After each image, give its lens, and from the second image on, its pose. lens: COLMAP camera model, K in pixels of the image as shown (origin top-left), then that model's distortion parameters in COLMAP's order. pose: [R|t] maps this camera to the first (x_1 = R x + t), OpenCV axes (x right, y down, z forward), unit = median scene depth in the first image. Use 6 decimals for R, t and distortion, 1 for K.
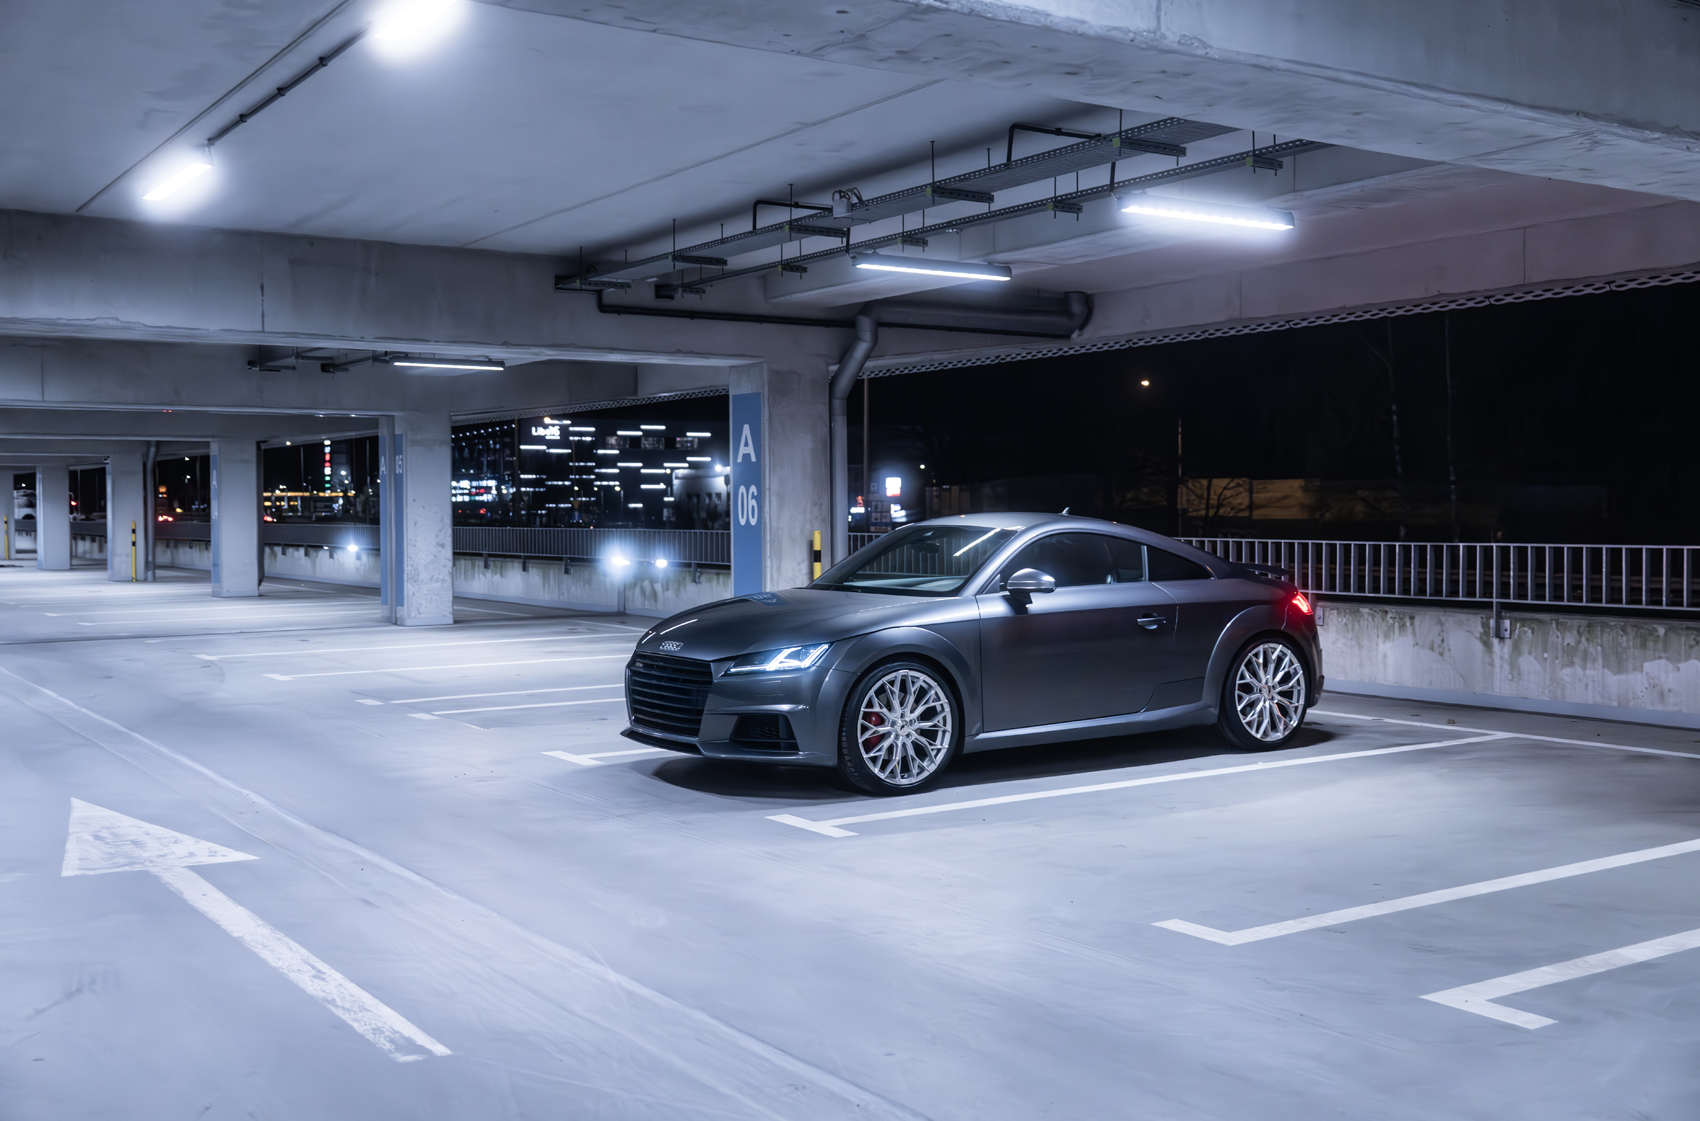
lens RADIAL K [[1739.6, 0, 850.0], [0, 1739.6, 560.5], [0, 0, 1]] dist [0.002661, 0.018478]
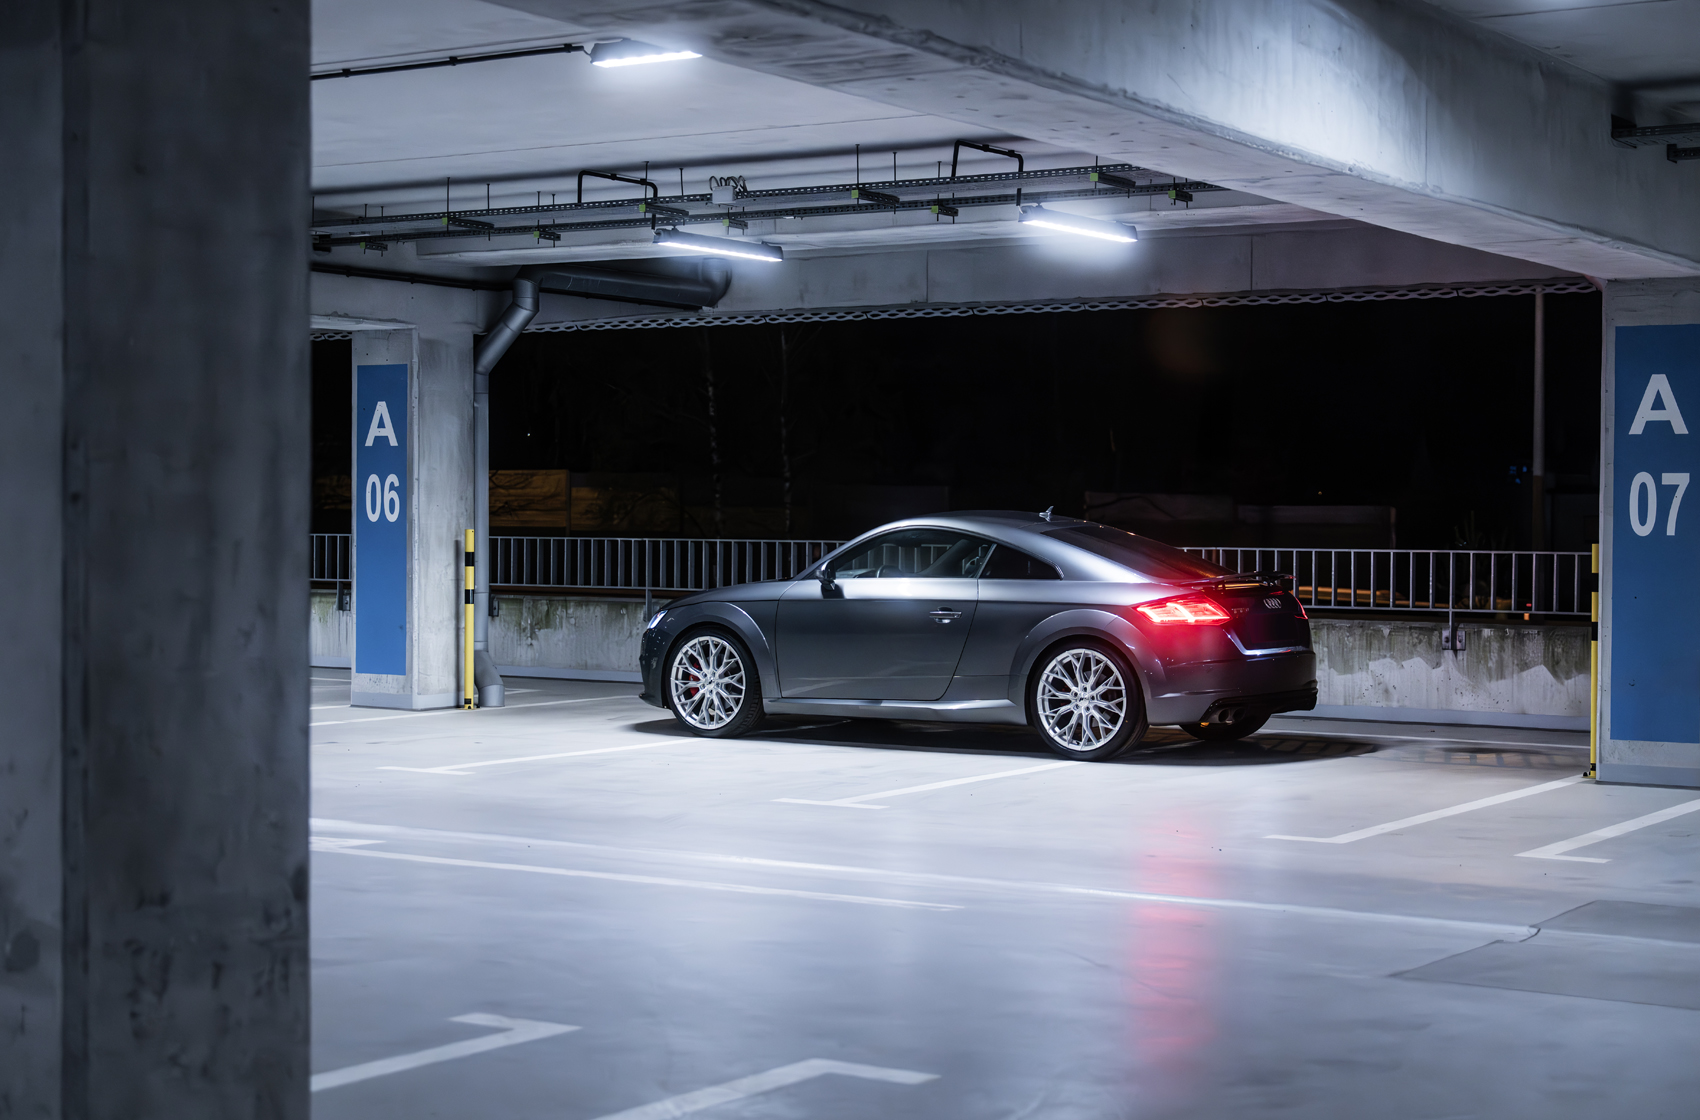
lens RADIAL K [[2705.5, 0, 850.0], [0, 2705.5, 560.0], [0, 0, 1]] dist [0.014781, 0.006853]
pose [[0.917516, 0.005622, 0.397659, -0.442686], [-0.000980, 0.999929, -0.011874, 0.016010], [-0.397698, 0.010505, 0.917456, -0.340568]]
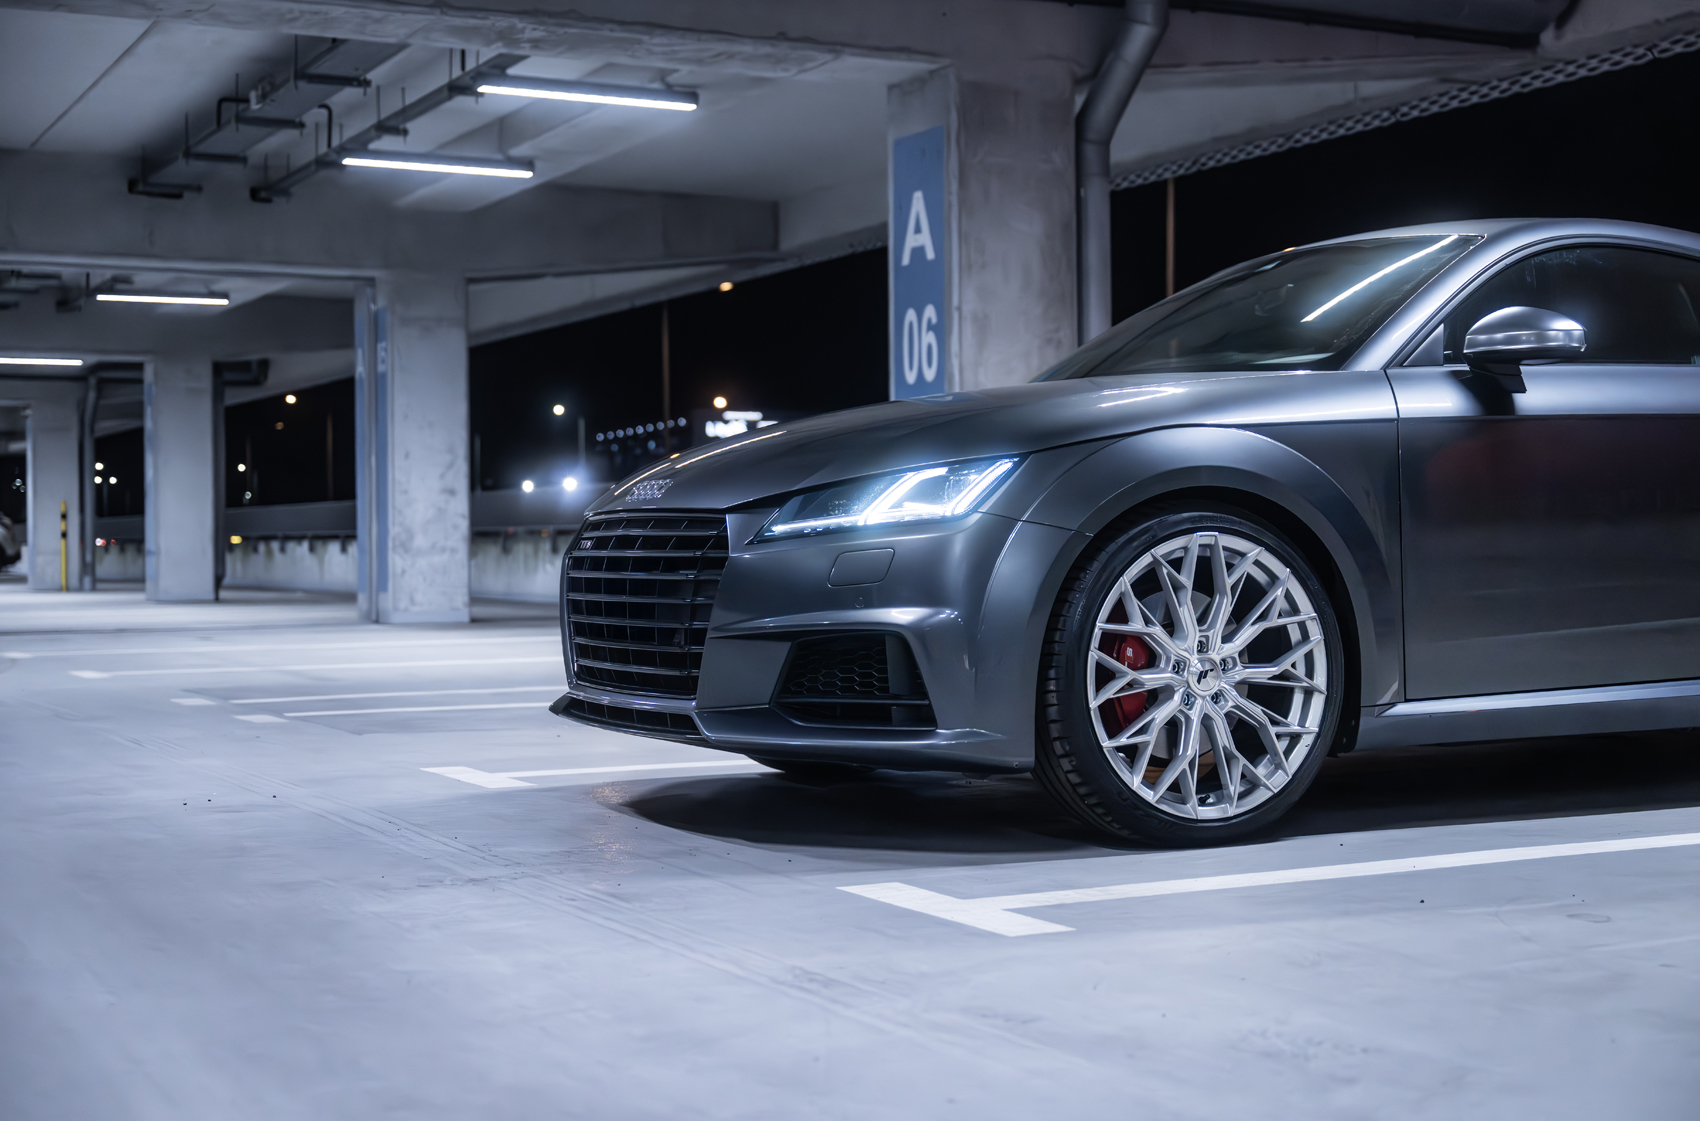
lens RADIAL K [[2433.1, 0, 883.7], [0, 2433.1, 564.5], [0, 0, 1]] dist [0.009710, 0.001813]
pose [[0.993893, 0.000439, -0.110350, 0.013919], [-0.002704, 0.999789, -0.020375, 0.059680], [0.110317, 0.020549, 0.993684, 0.319751]]
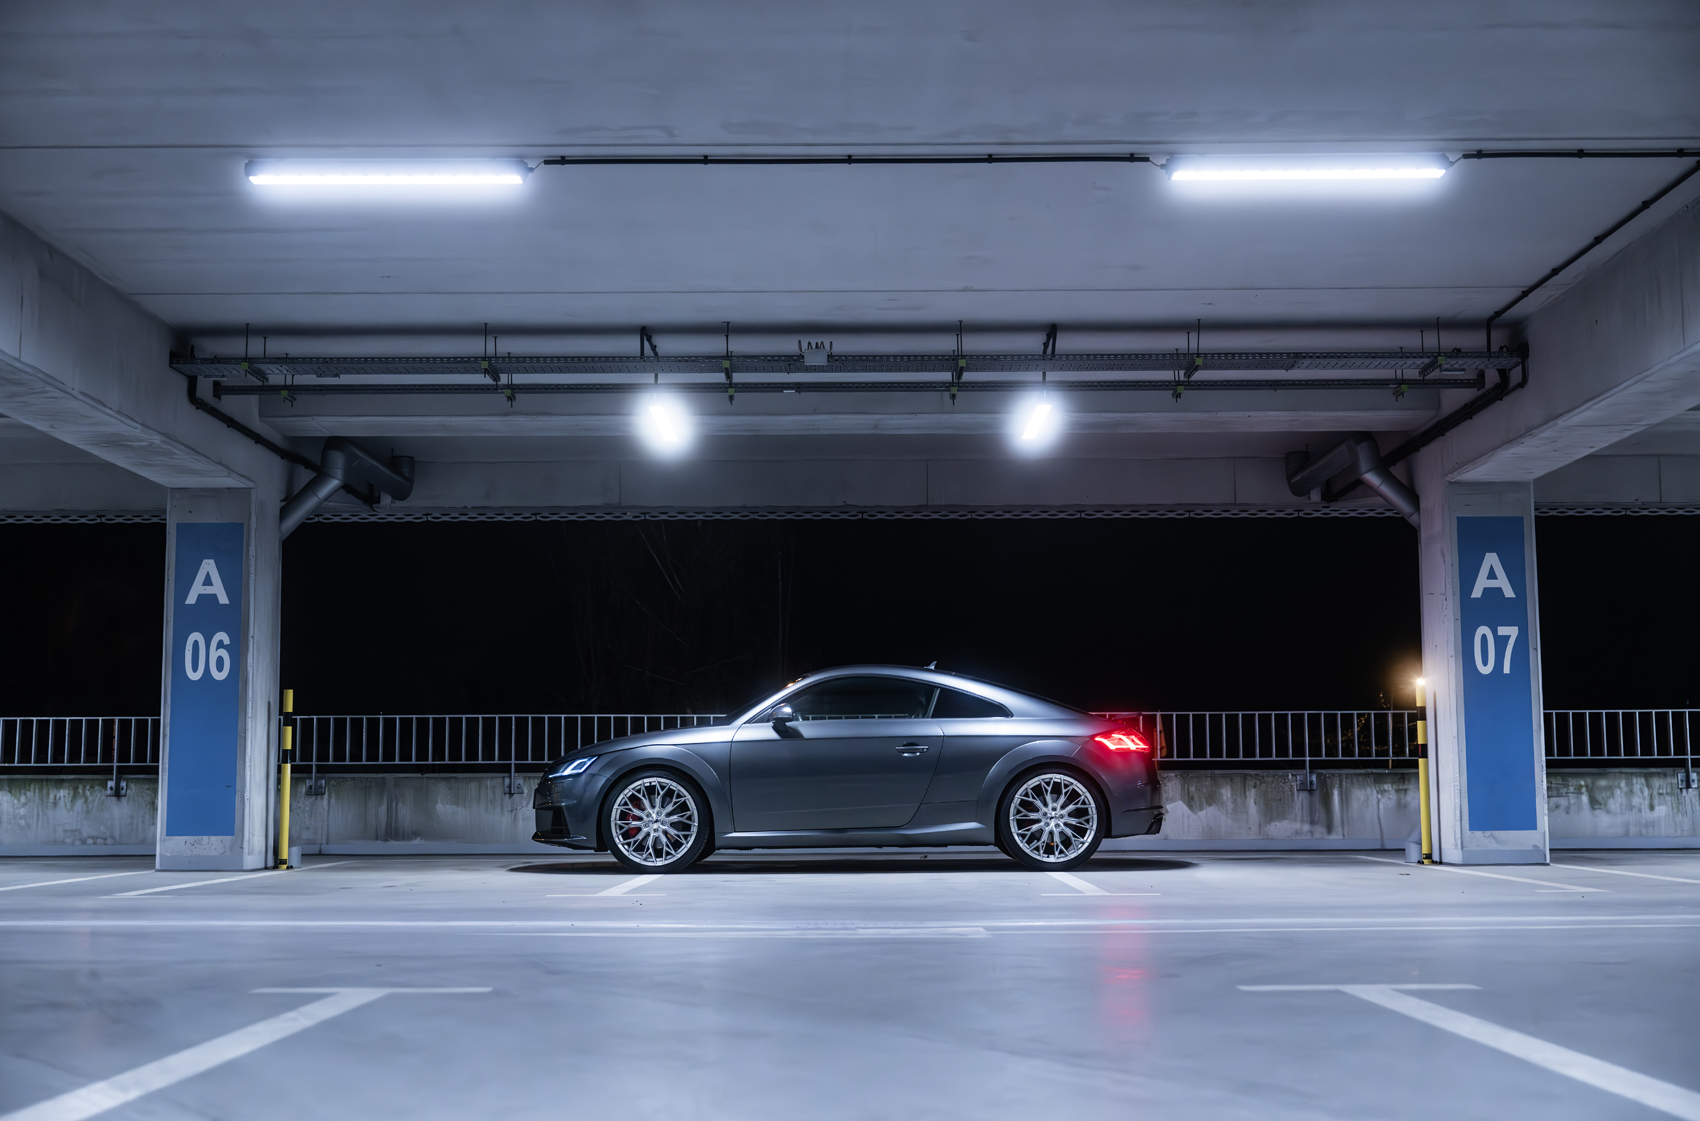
lens RADIAL K [[2021.5, 0, 850.0], [0, 2021.5, 560.5], [0, 0, 1]] dist [0.005070, 0.000102]
pose [[0.556135, 0.097310, 0.825375, -0.822299], [0.026223, 0.990573, -0.134455, 0.072550], [-0.830678, 0.096419, 0.548341, 0.254889]]
